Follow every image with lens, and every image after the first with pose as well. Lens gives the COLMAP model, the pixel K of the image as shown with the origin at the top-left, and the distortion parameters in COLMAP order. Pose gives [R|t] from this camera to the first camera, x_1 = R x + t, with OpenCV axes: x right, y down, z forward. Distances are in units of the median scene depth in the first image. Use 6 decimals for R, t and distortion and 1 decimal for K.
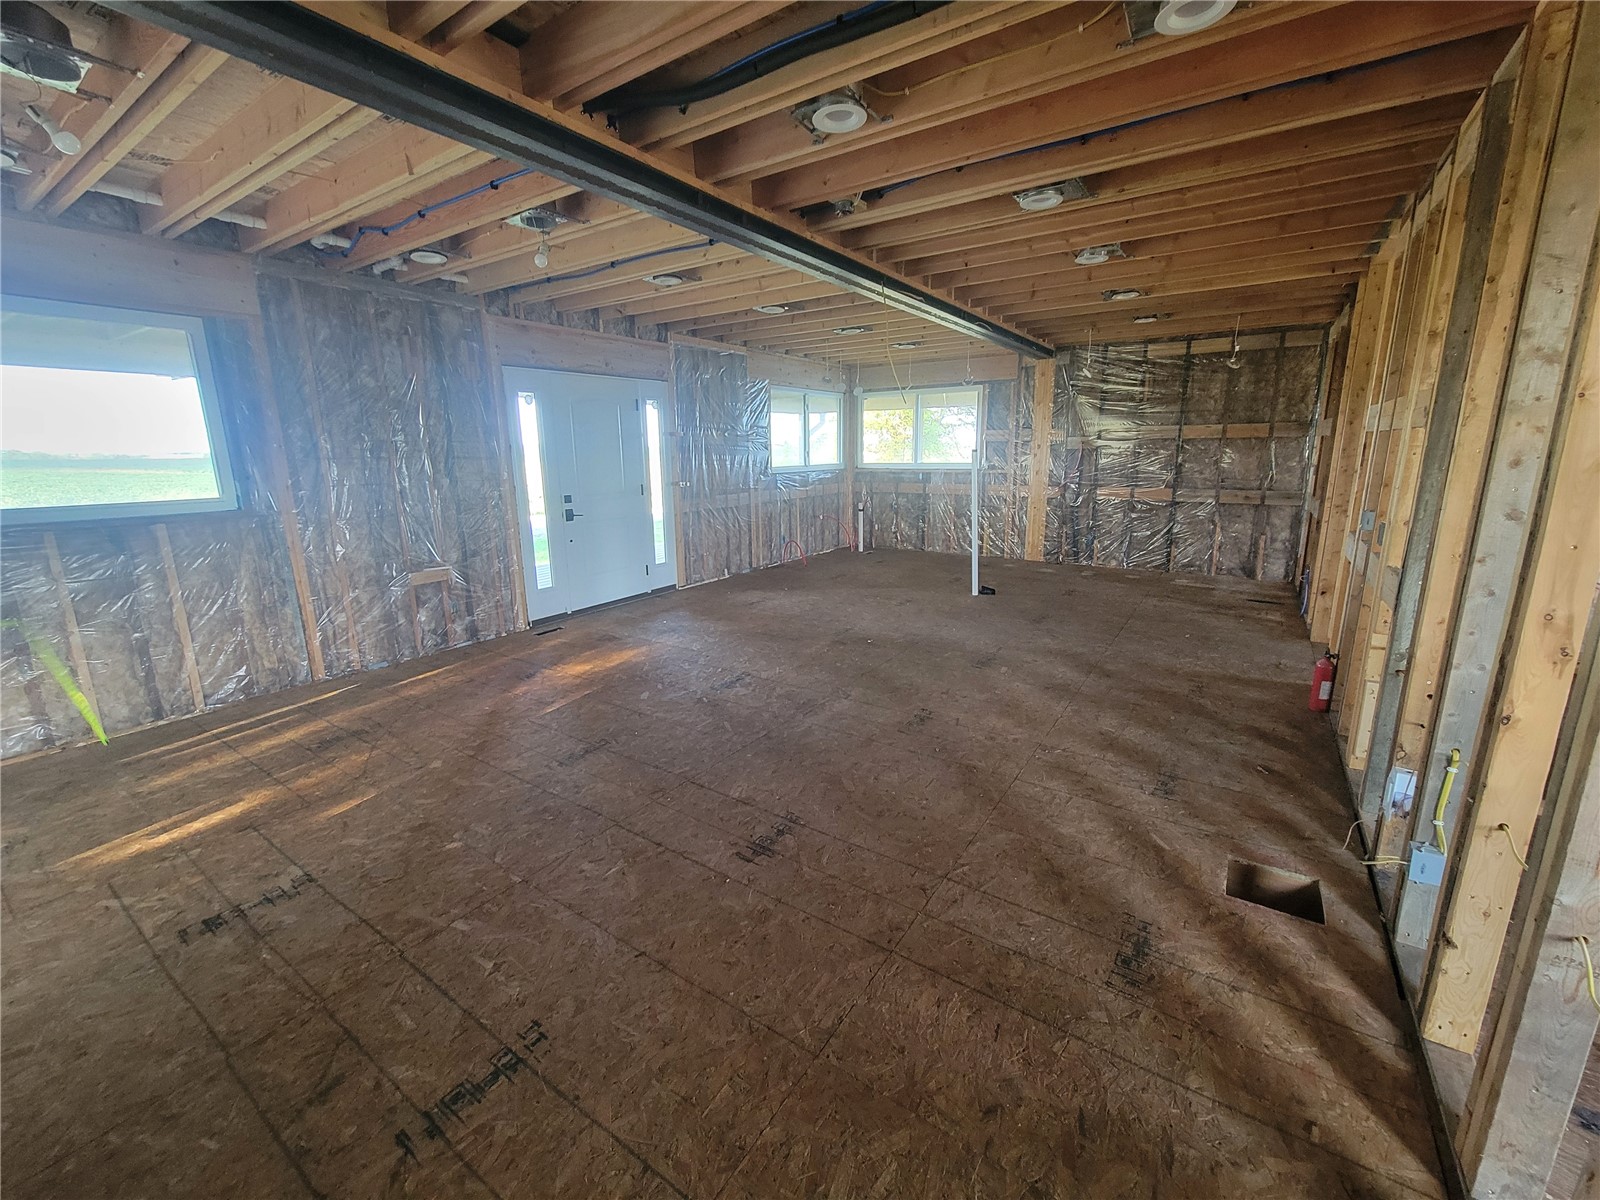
lens RADIAL K [[651.1, 0, 798.1], [0, 651.1, 590.2], [0, 0, 1]] dist [-0.001810, -0.000571]
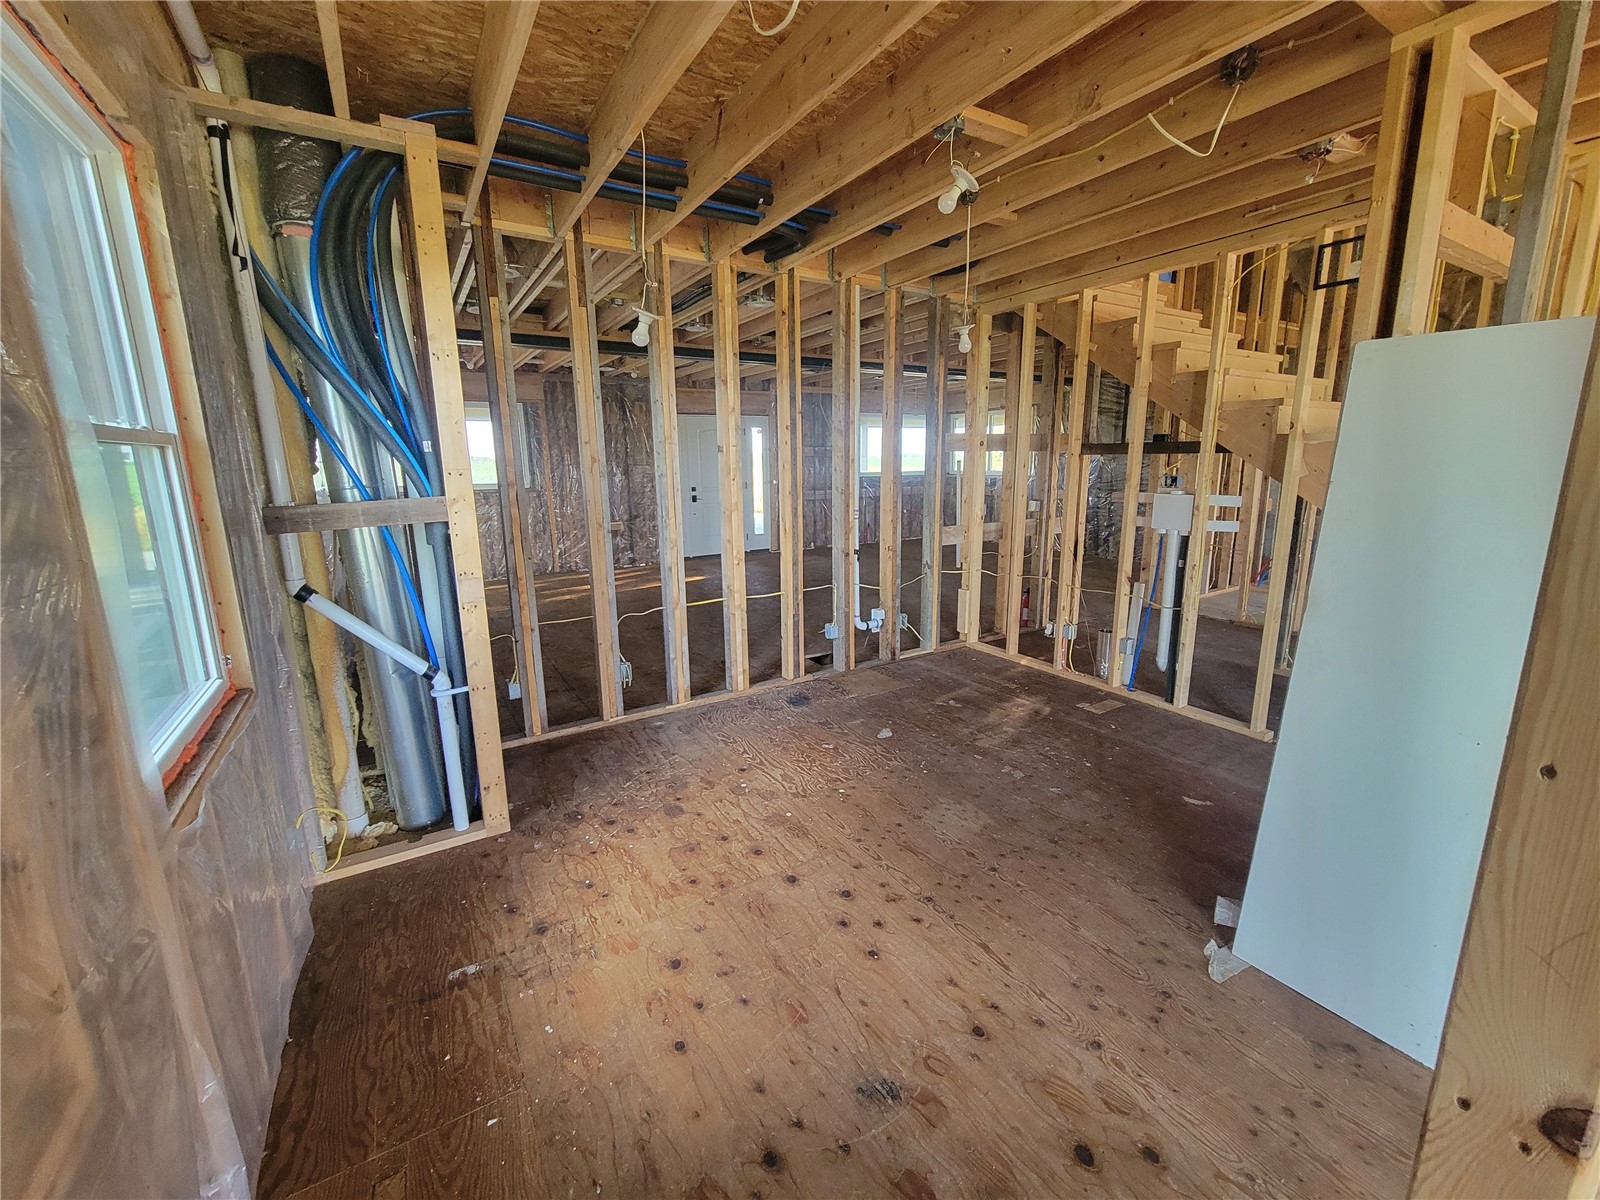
lens RADIAL K [[651.1, 0, 798.1], [0, 651.1, 590.2], [0, 0, 1]] dist [-0.001810, -0.000571]
pose [[0.913658, 0.086002, -0.397281, 0.796024], [-0.088070, 0.996028, 0.013075, 0.101837], [0.396827, 0.023043, 0.917604, -0.593089]]
